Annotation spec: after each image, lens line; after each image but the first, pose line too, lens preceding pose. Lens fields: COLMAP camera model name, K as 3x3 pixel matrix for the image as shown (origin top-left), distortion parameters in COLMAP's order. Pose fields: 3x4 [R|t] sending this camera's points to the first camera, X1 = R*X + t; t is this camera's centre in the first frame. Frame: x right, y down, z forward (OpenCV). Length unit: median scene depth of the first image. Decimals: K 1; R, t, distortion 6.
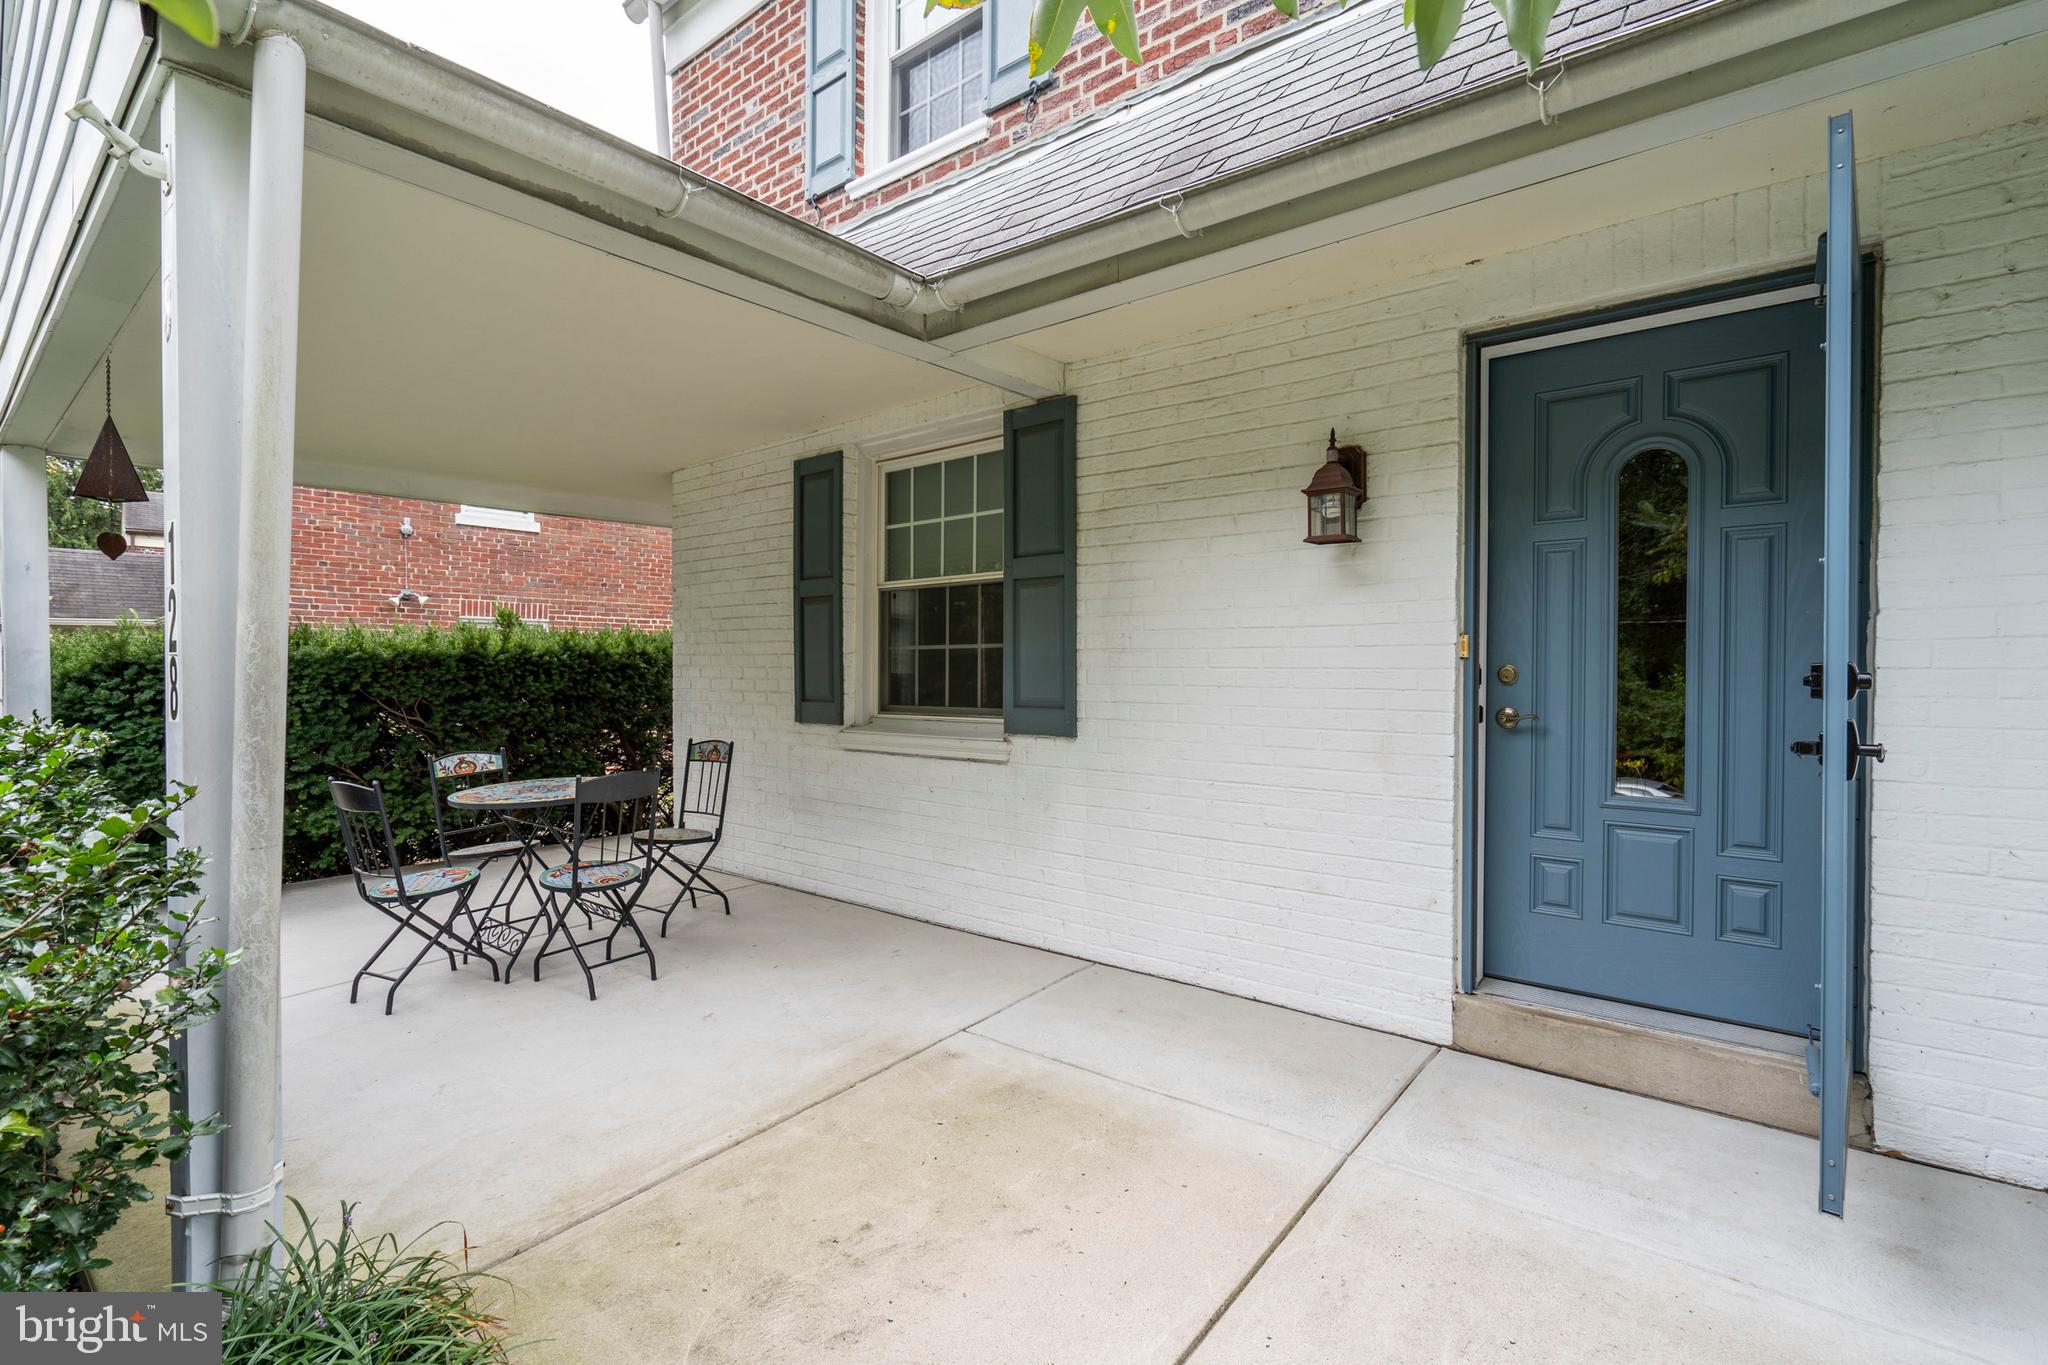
lens RADIAL K [[923.2, 0, 1021.0], [0, 923.2, 678.7], [0, 0, 1]] dist [-0.002322, -0.000228]
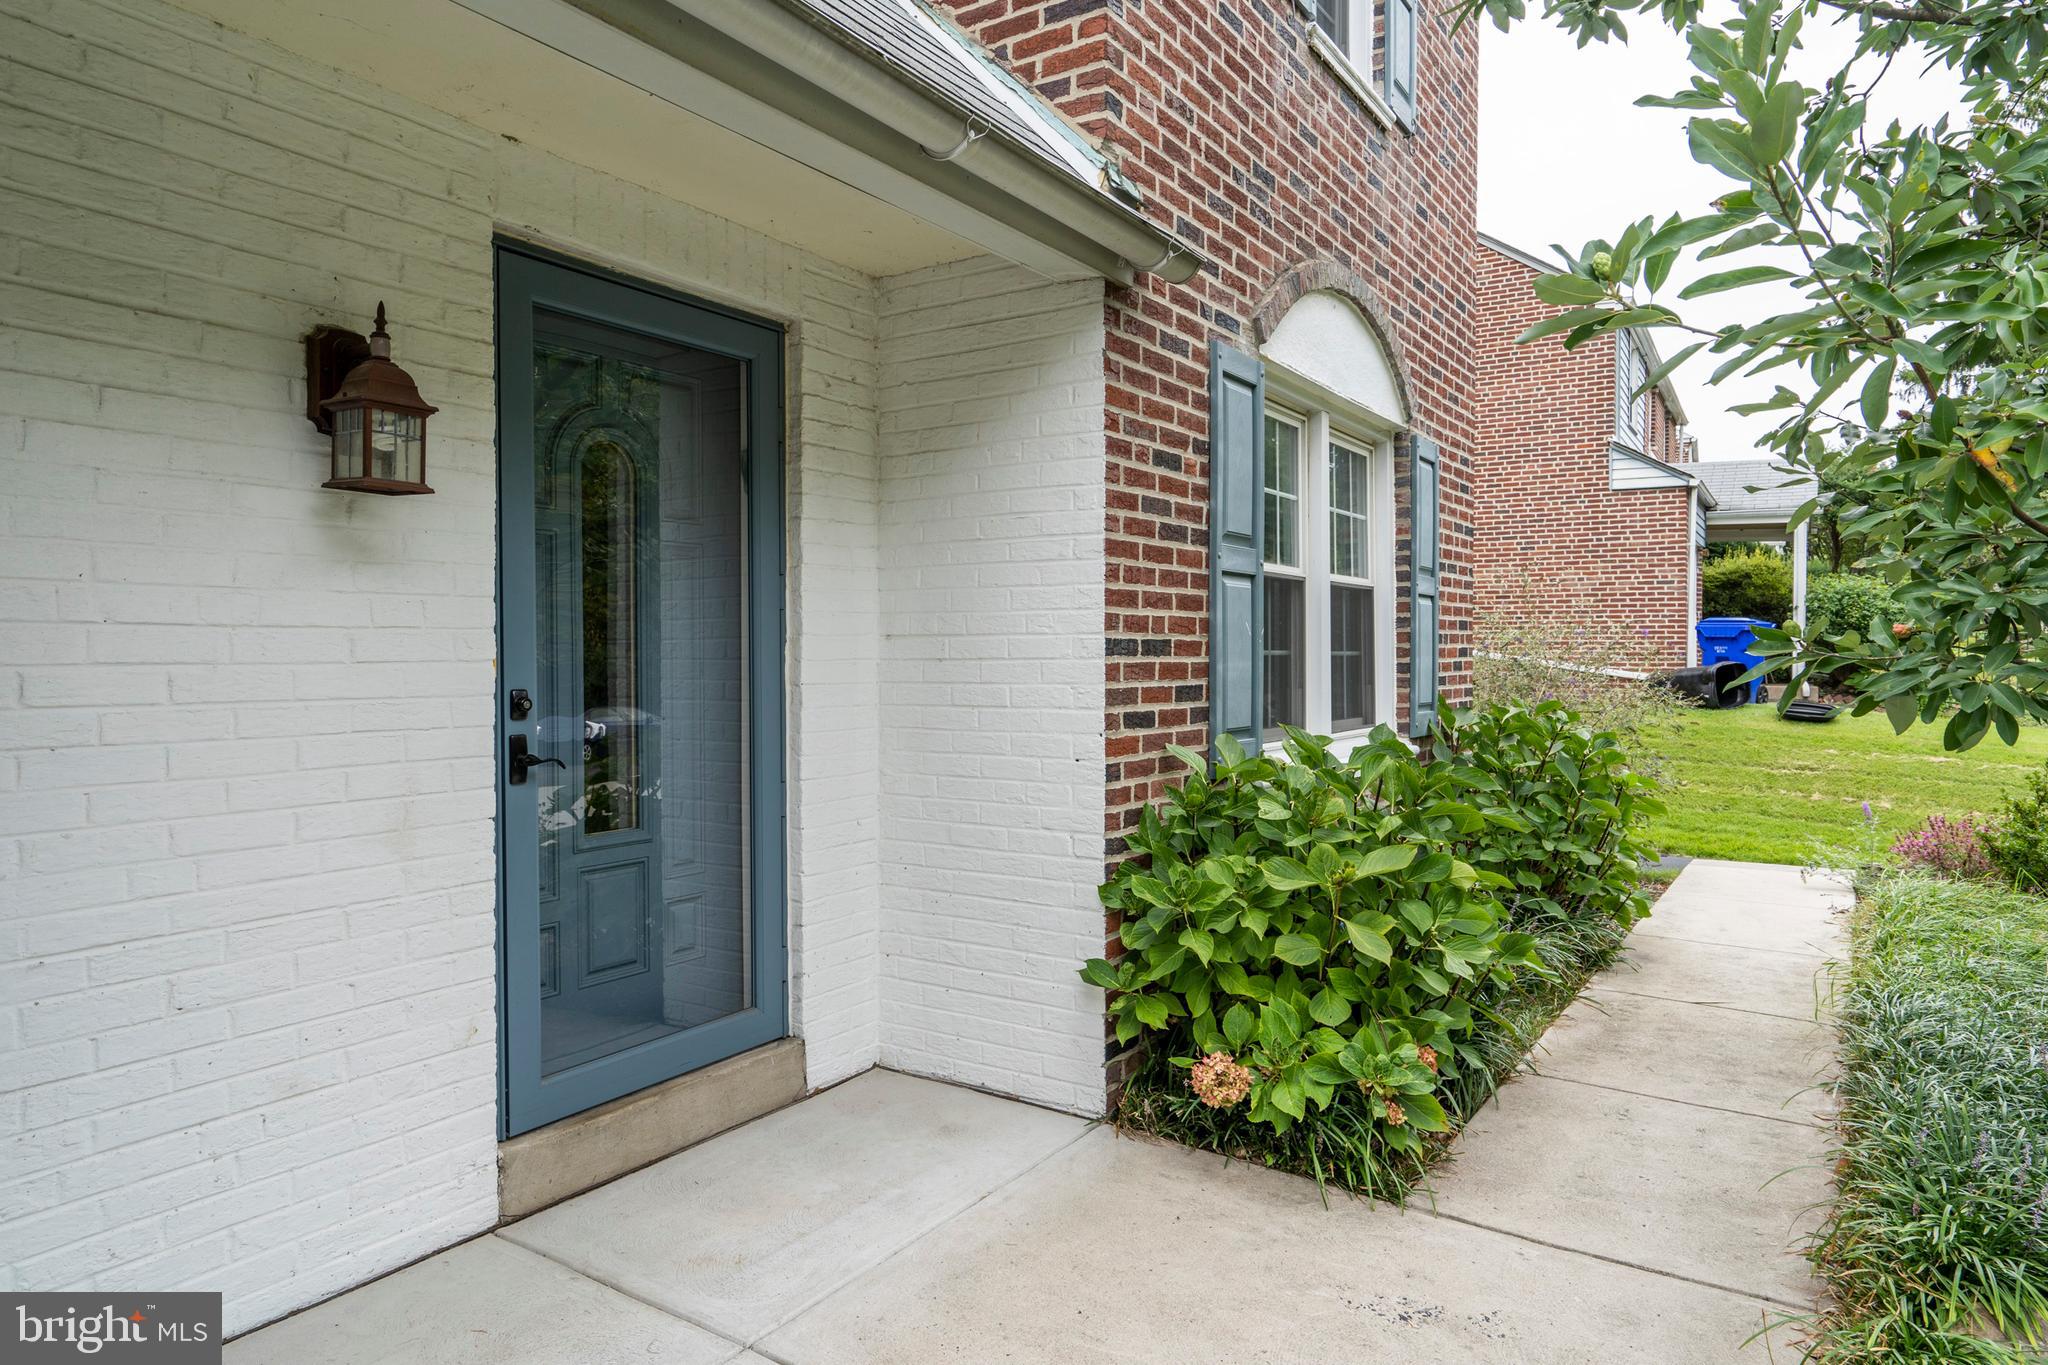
lens RADIAL K [[1233.8, 0, 1024.0], [0, 1233.8, 682.5], [0, 0, 1]] dist [-0.000414, -0.000657]
pose [[-0.091123, -0.018402, 0.995670, -0.512467], [0.019854, 0.999597, 0.020292, -0.031476], [-0.995642, 0.021617, -0.090721, 0.671089]]
